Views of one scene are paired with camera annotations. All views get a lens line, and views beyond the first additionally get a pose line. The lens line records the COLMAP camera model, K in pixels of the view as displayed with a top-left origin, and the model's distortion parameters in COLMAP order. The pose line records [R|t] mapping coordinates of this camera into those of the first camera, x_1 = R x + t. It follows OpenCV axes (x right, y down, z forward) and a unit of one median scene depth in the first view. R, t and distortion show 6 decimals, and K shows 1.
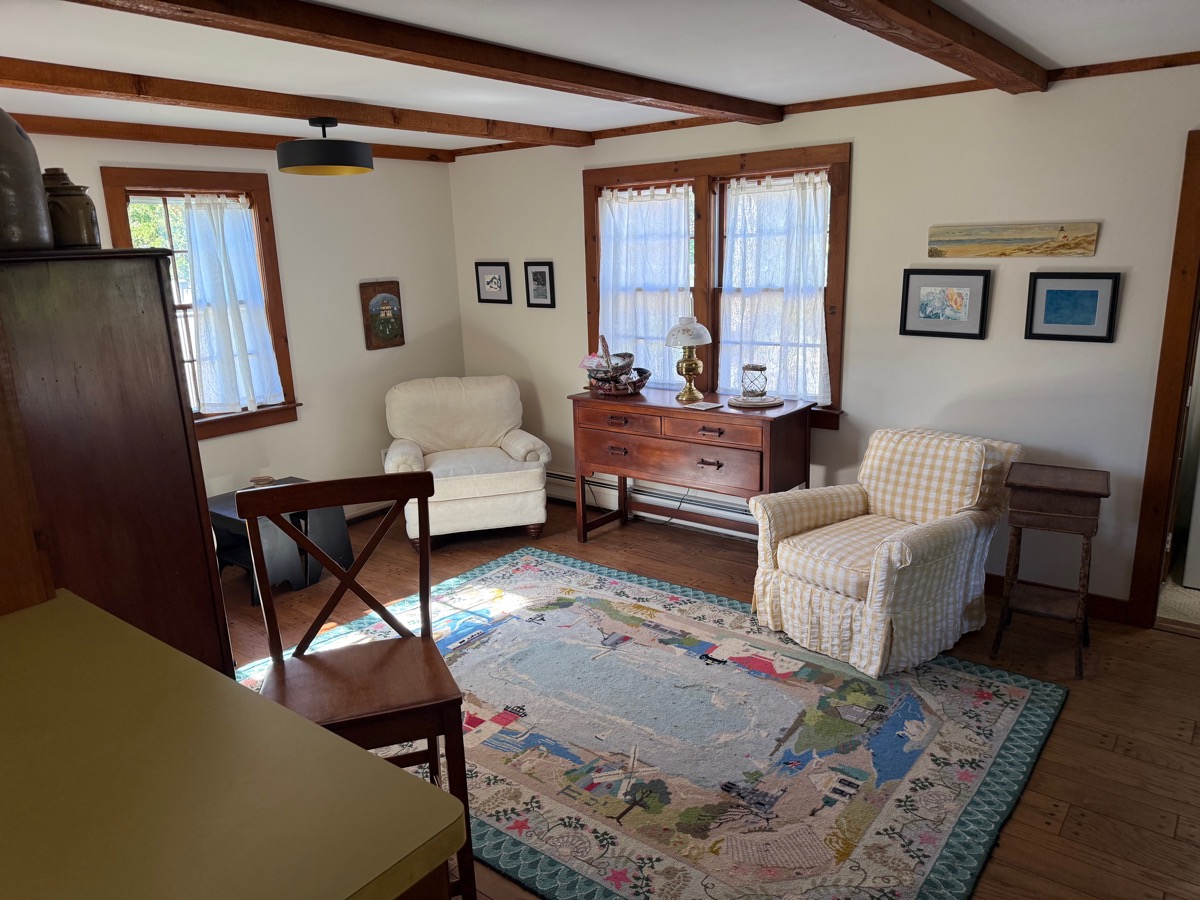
lens RADIAL K [[856.1, 0, 600.0], [0, 856.1, 450.0], [0, 0, 1]] dist [0.028997, -0.024108]
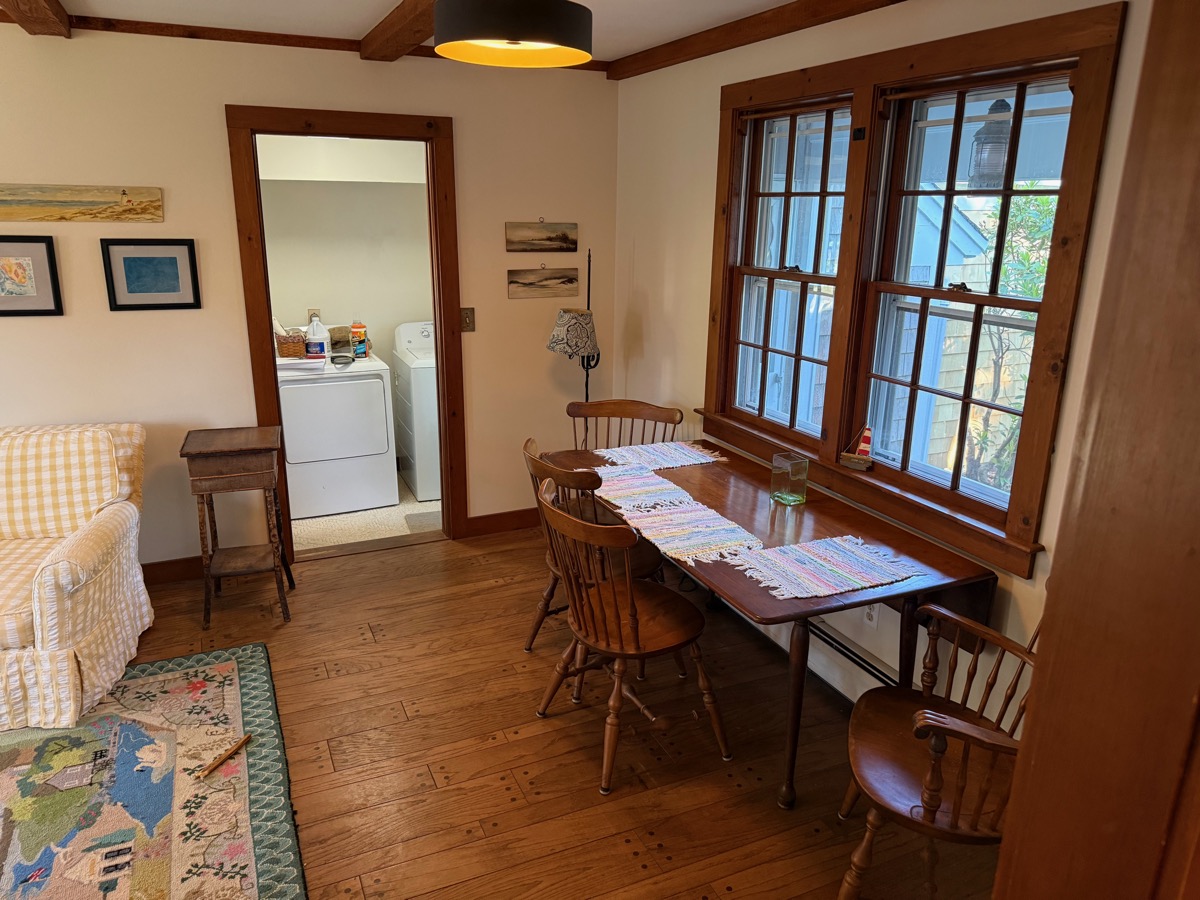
lens RADIAL K [[856.1, 0, 600.0], [0, 856.1, 450.0], [0, 0, 1]] dist [0.028997, -0.024108]
pose [[0.464871, -0.214714, 0.858949, -0.107635], [0.183958, 0.972401, 0.143514, -0.023401], [-0.866057, 0.091295, 0.491539, 0.118585]]
